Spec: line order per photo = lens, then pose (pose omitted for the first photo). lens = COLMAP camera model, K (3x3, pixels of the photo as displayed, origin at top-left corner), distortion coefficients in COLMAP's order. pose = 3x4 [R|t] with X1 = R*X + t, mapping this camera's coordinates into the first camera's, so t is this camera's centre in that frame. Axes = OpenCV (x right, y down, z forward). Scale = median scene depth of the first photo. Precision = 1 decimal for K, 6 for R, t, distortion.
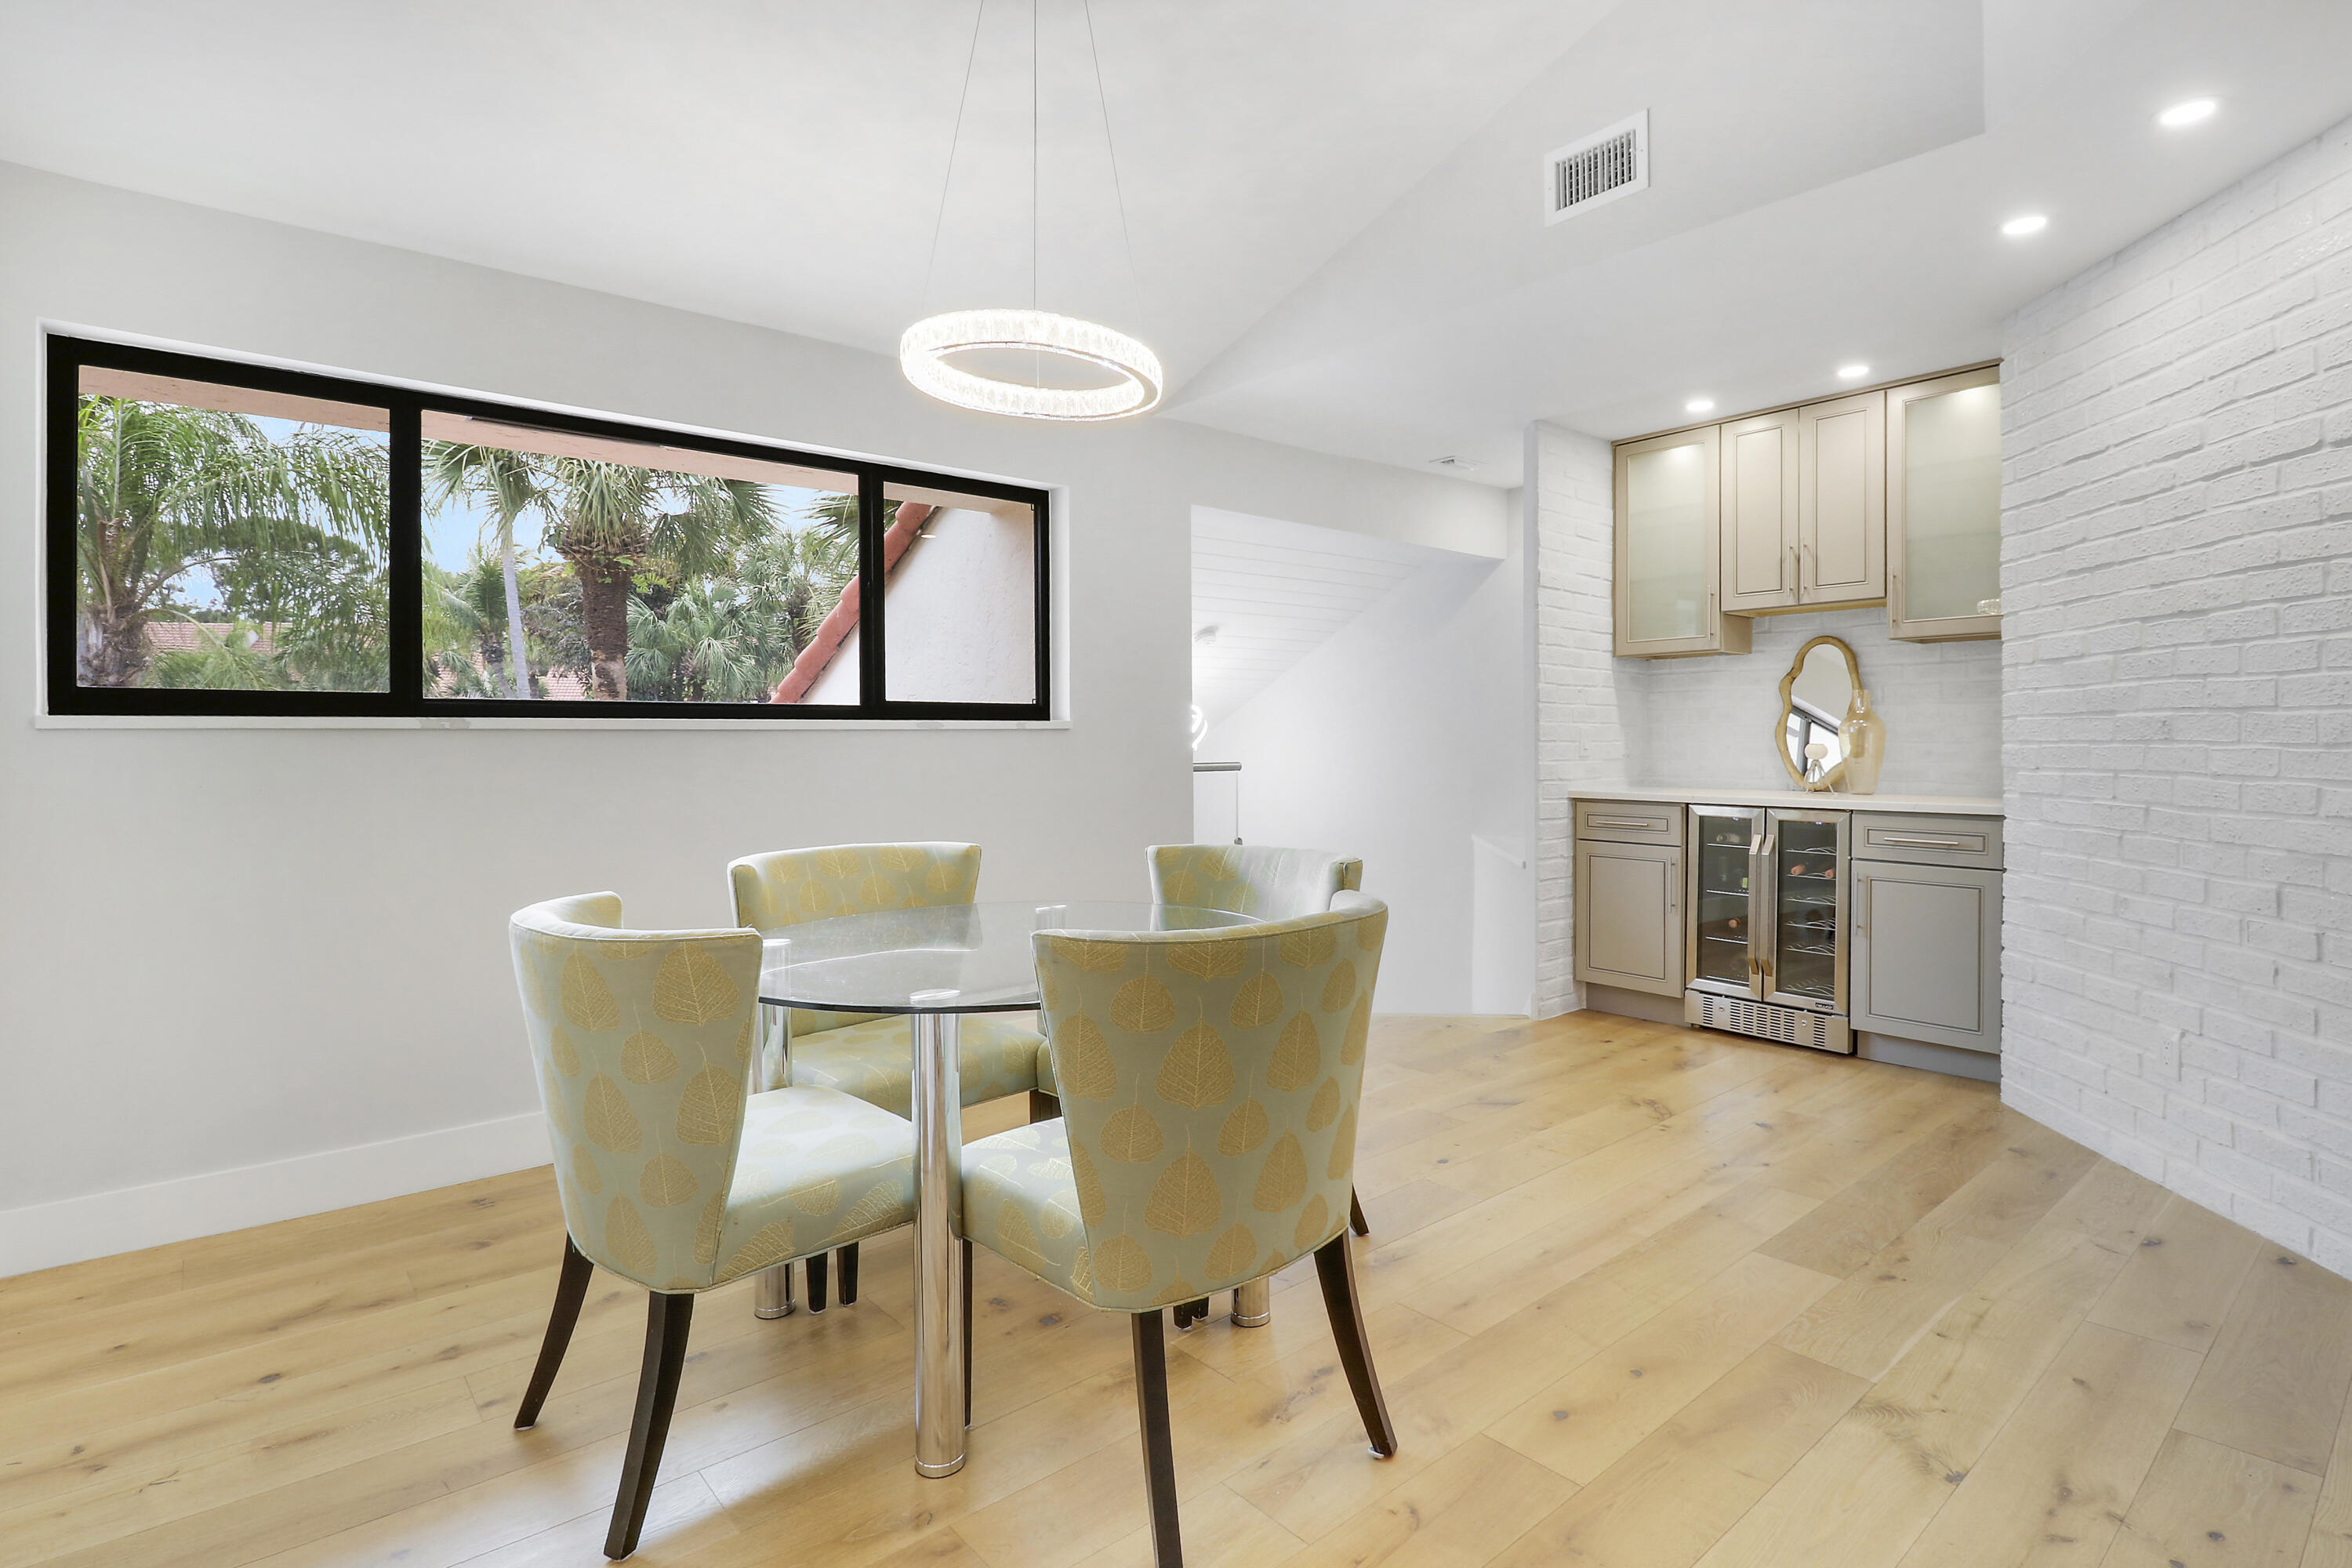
lens RADIAL K [[1153.2, 0, 1185.0], [0, 1153.2, 762.8], [0, 0, 1]] dist [0.002819, 0.000517]
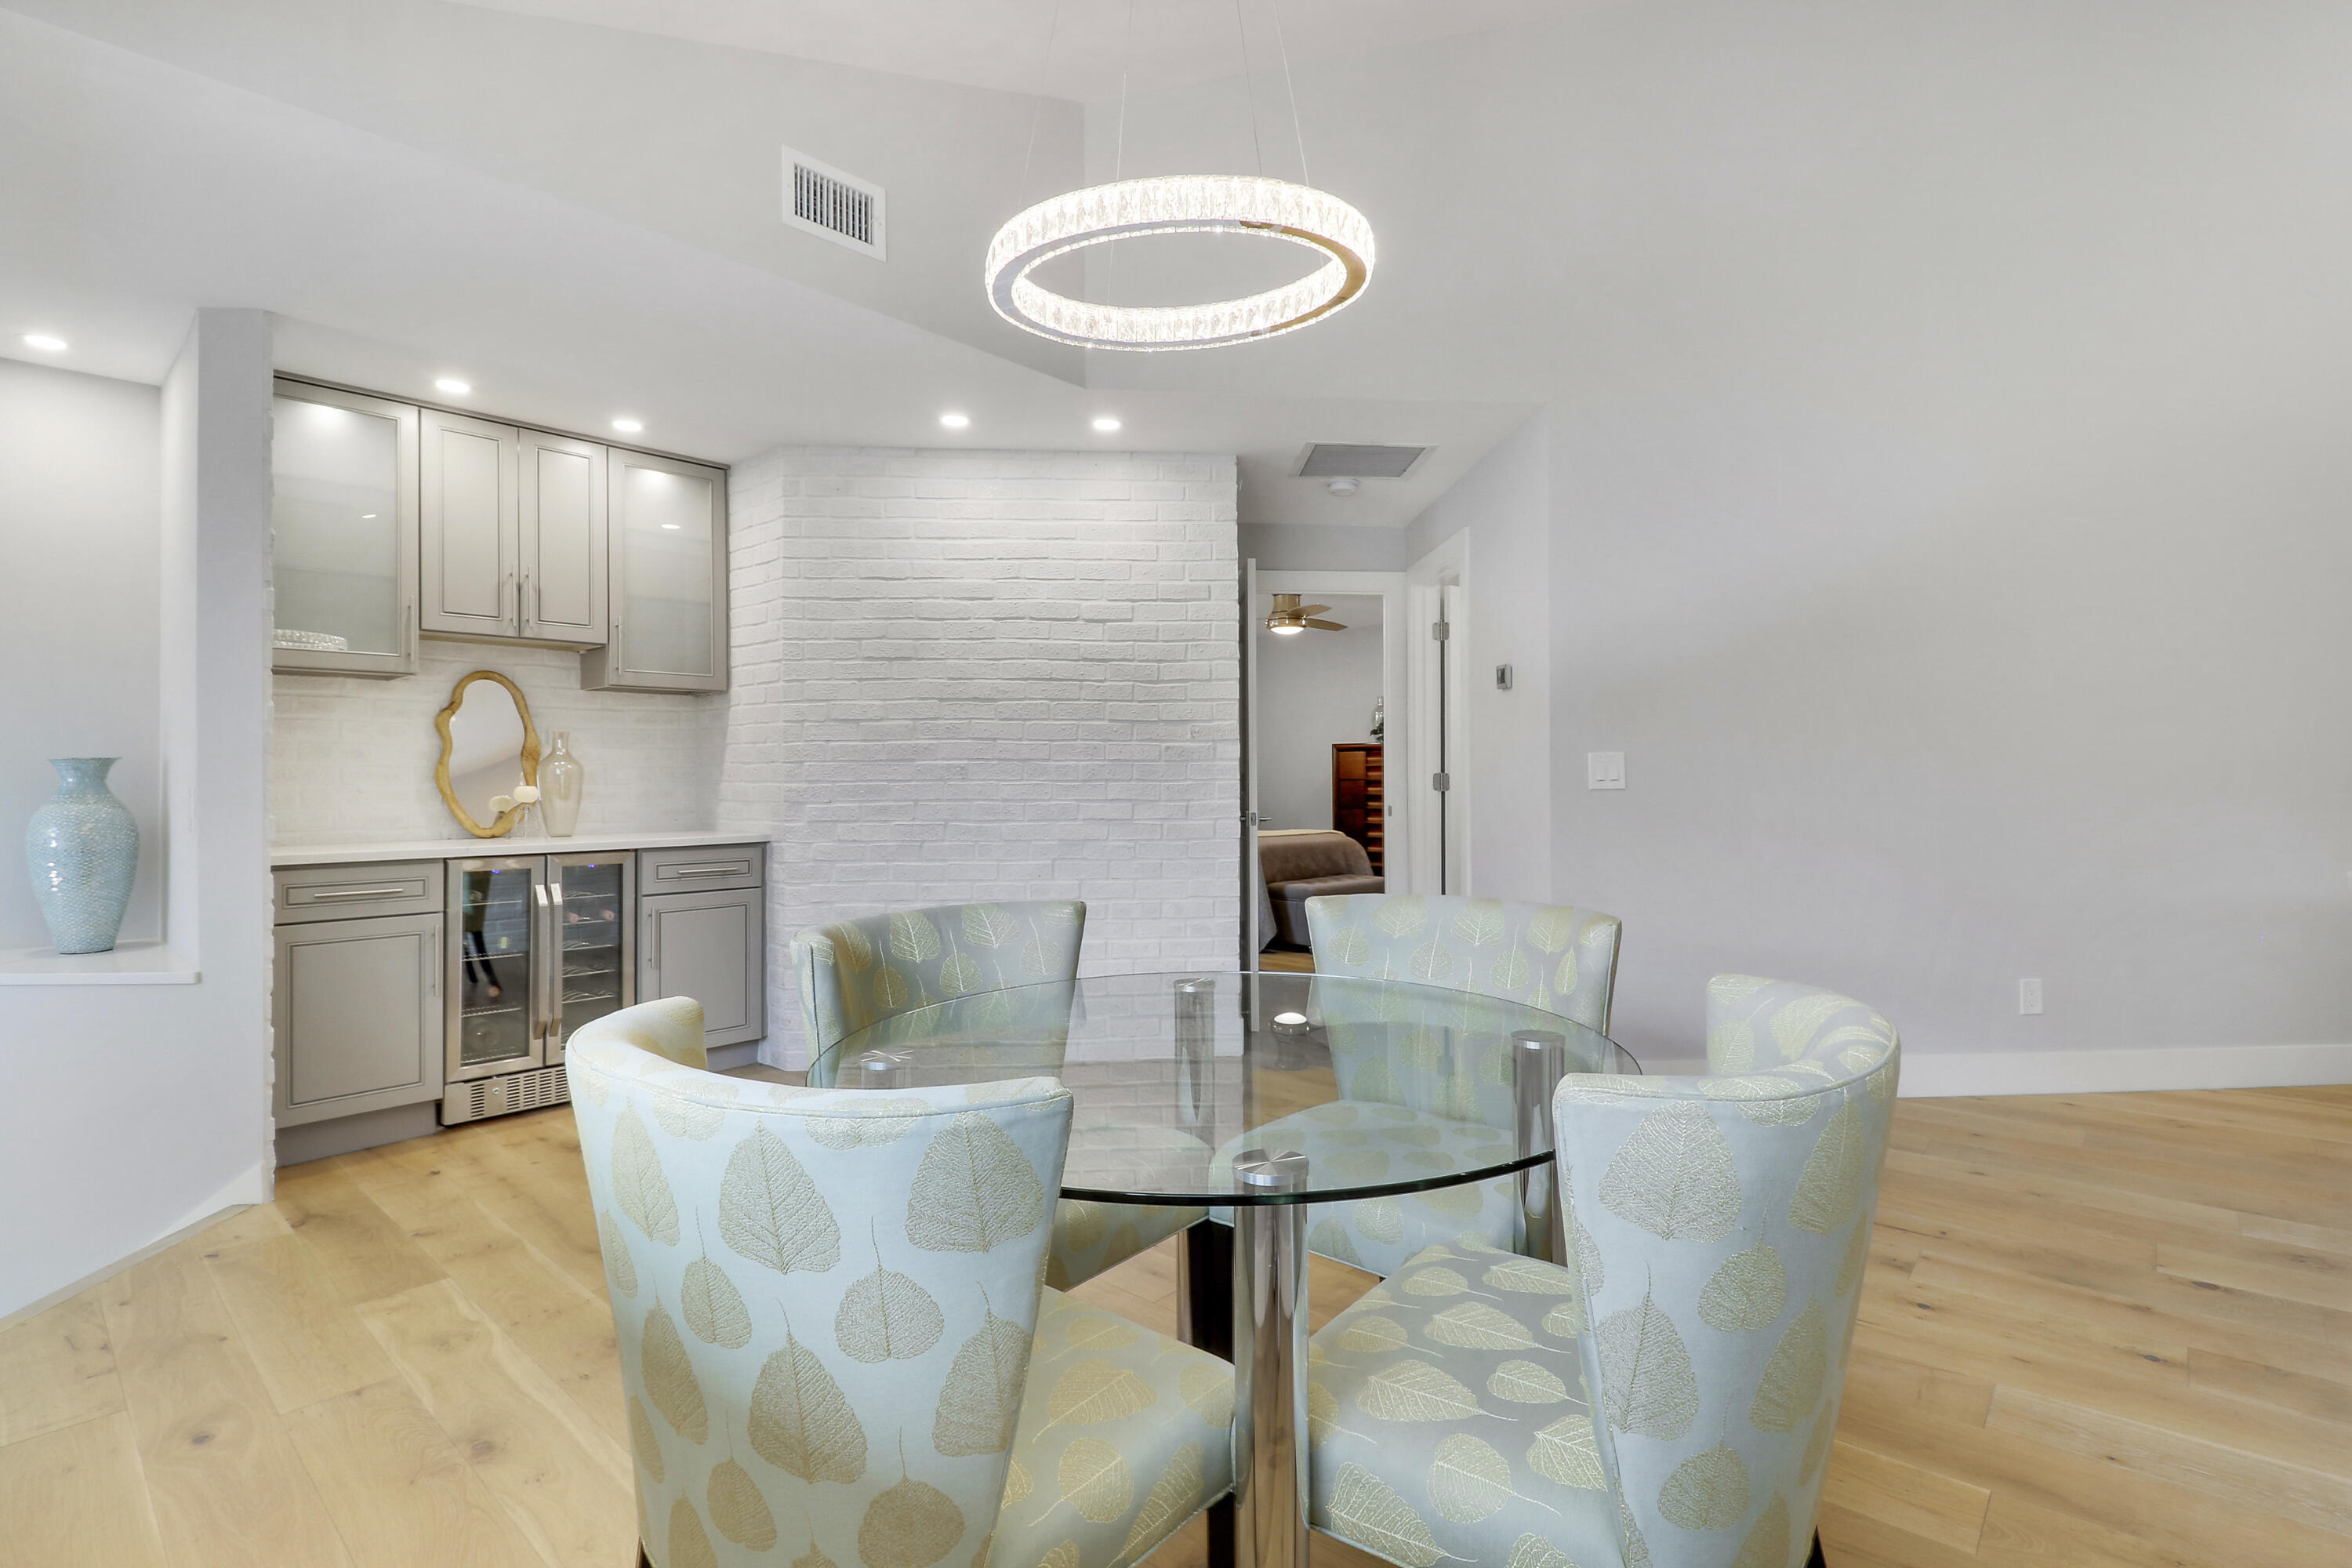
lens RADIAL K [[1116.6, 0, 1206.6], [0, 1116.6, 779.5], [0, 0, 1]] dist [0.001139, -0.012806]
pose [[-0.161839, 0.003407, 0.986811, -0.452716], [0.027672, 0.999616, 0.001087, -0.007513], [-0.986429, 0.027483, -0.161872, 0.607923]]
